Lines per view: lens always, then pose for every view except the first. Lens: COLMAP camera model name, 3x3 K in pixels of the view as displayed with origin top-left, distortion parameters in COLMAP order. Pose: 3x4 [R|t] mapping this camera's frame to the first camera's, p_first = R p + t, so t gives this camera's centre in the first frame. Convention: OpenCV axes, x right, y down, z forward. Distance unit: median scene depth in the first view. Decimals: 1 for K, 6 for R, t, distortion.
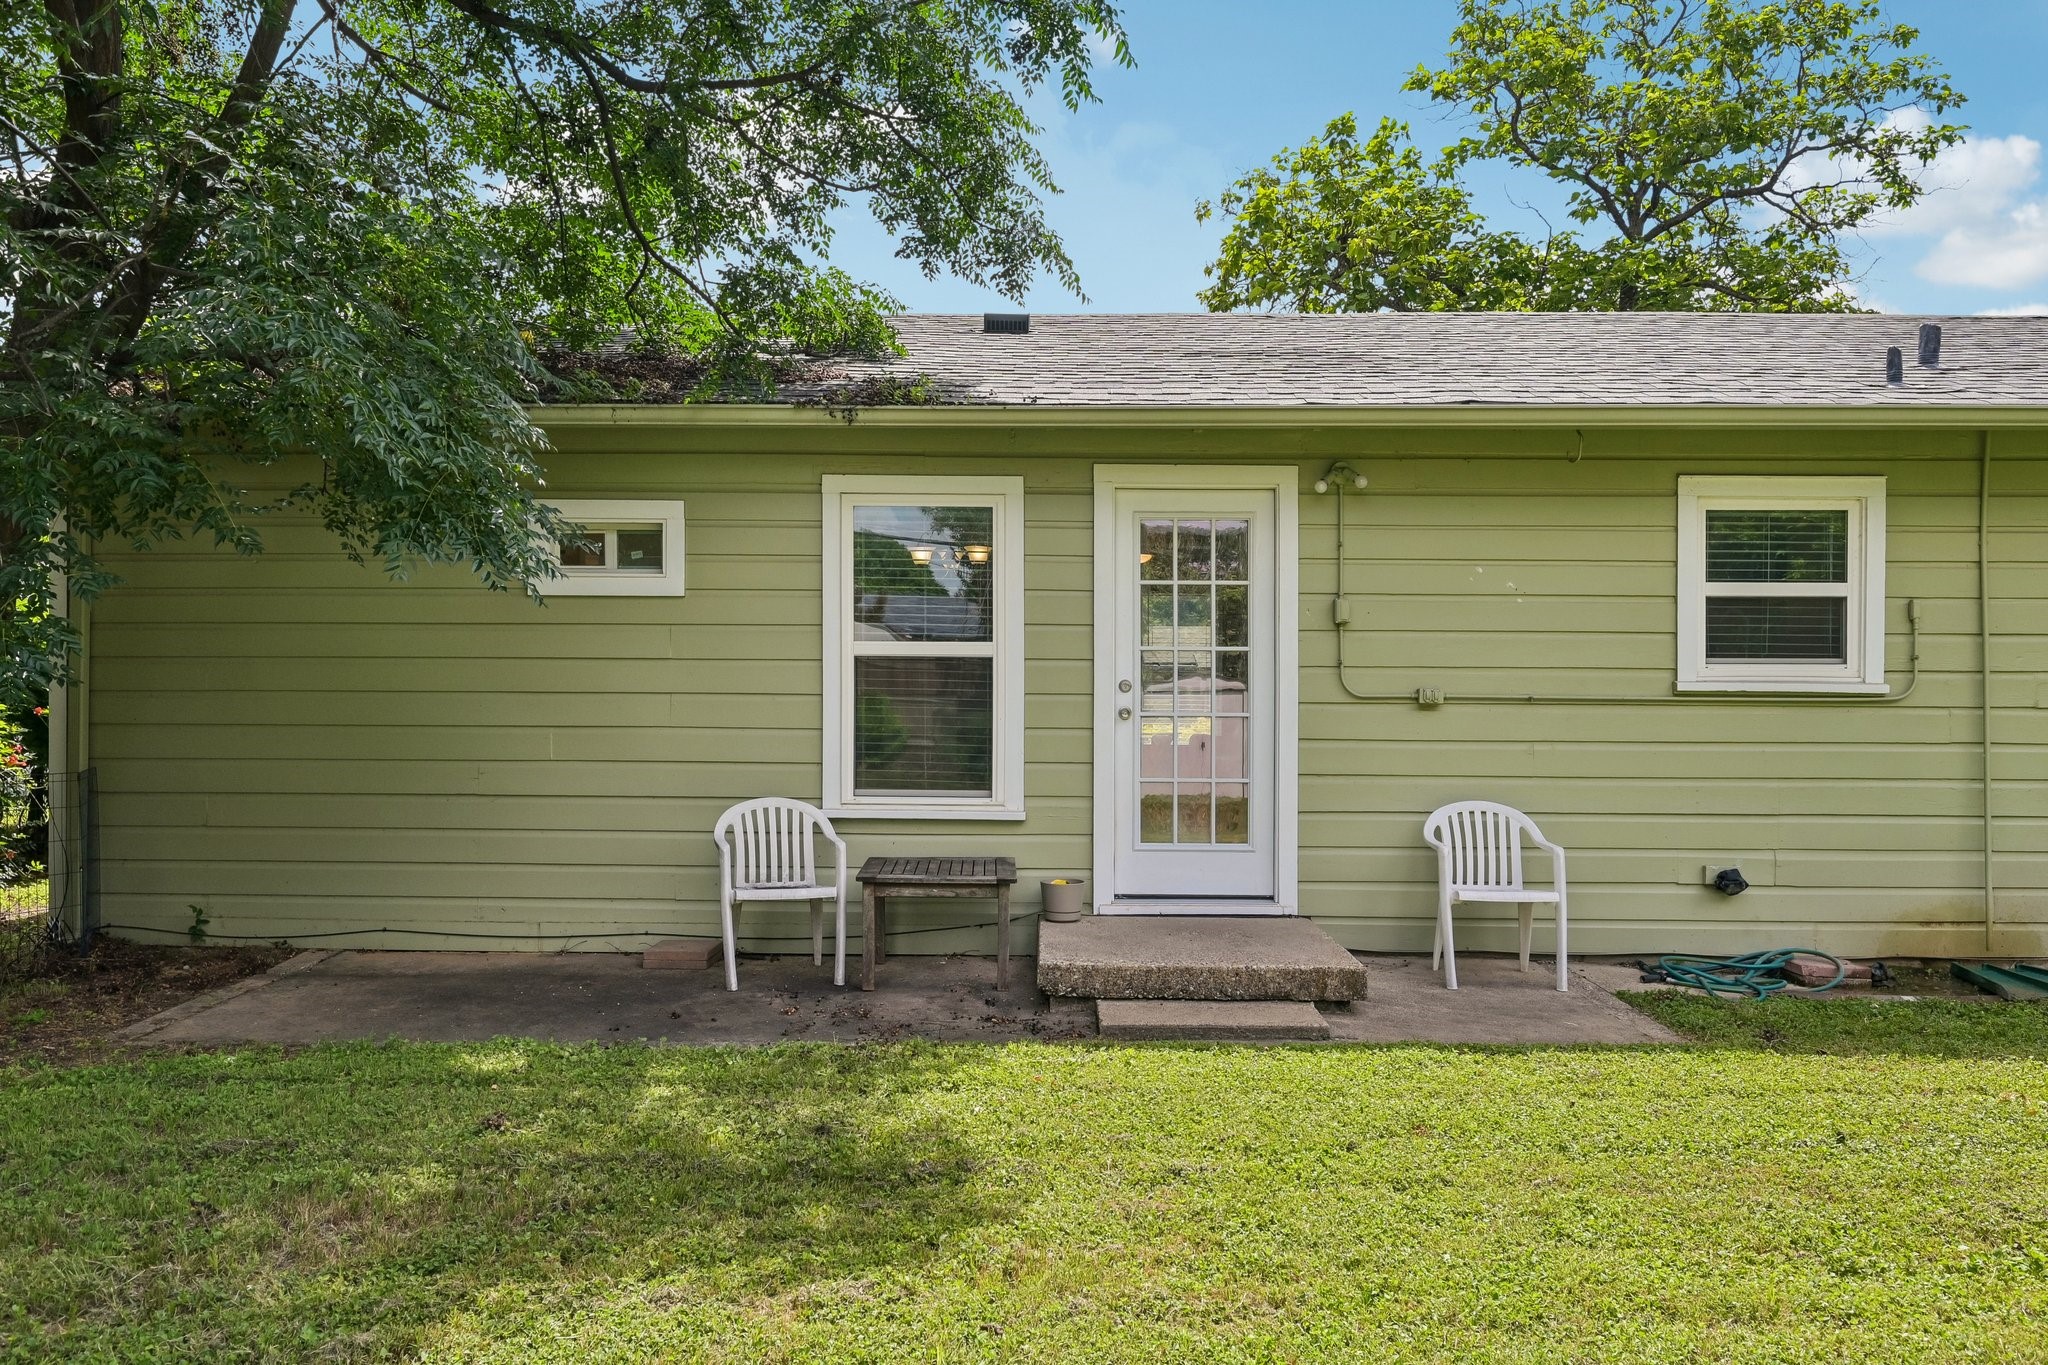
lens RADIAL K [[1471.2, 0, 1022.3], [0, 1471.2, 726.1], [0, 0, 1]] dist [-0.002165, -0.001383]
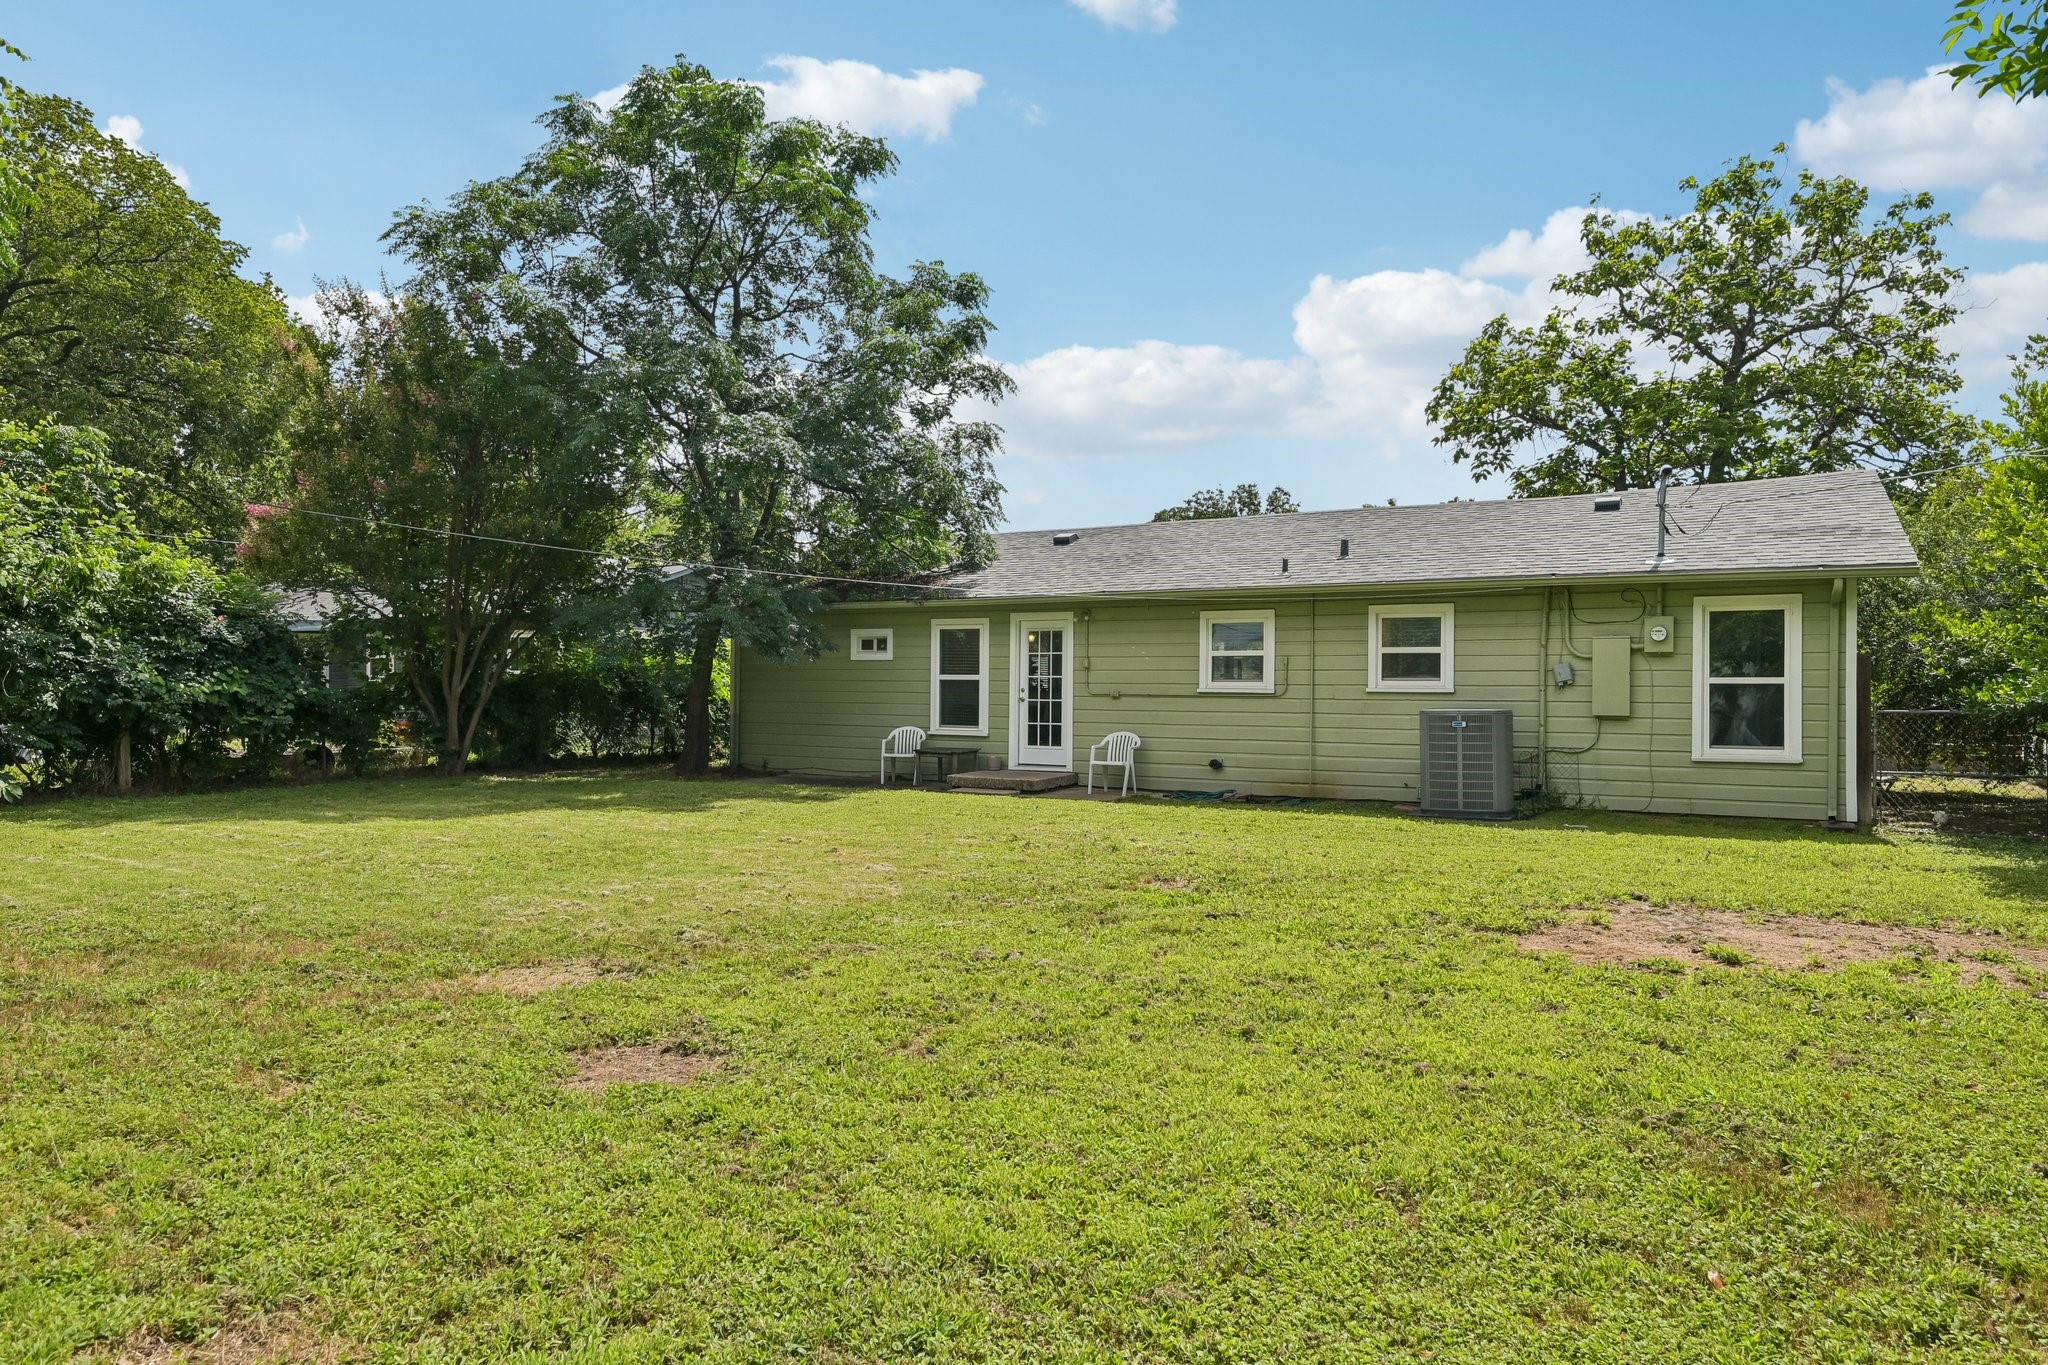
lens RADIAL K [[1174.5, 0, 1024.0], [0, 1174.5, 682.5], [0, 0, 1]] dist [0.004602, 0.002261]
pose [[0.884823, -0.001820, -0.465924, 1.146451], [-0.010355, 0.999669, -0.023569, 0.012057], [0.465812, 0.025679, 0.884511, -1.020024]]
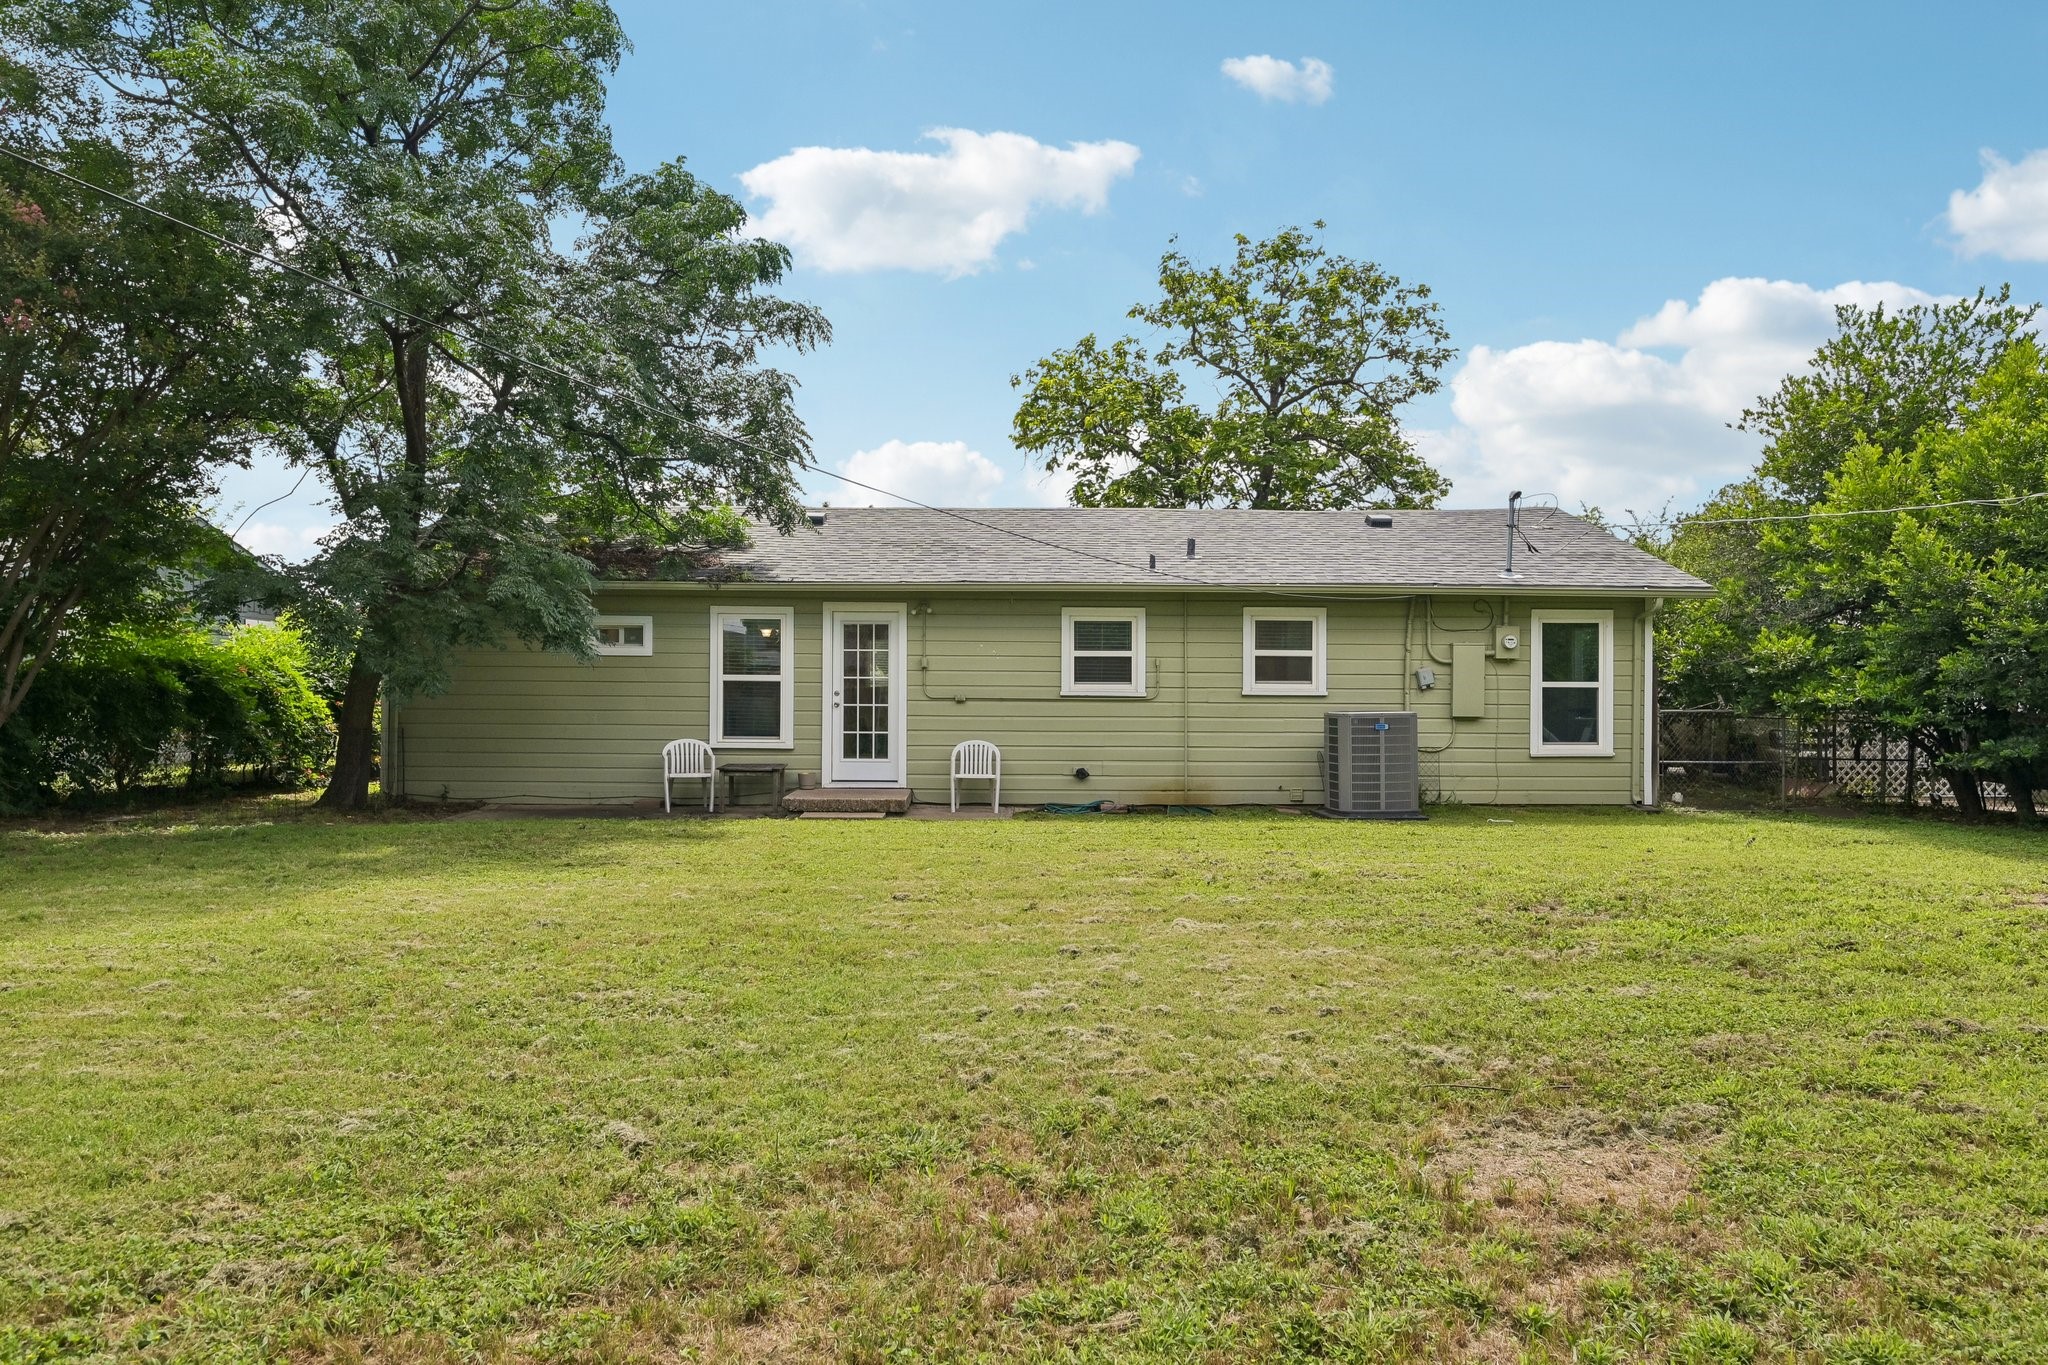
lens RADIAL K [[1199.3, 0, 997.3], [0, 1199.3, 685.3], [0, 0, 1]] dist [-0.001444, 0.053874]
pose [[0.999751, 0.000792, 0.022296, 0.292767], [-0.000212, 0.999662, -0.026001, 0.011071], [-0.022309, 0.025990, 0.999413, -0.977873]]
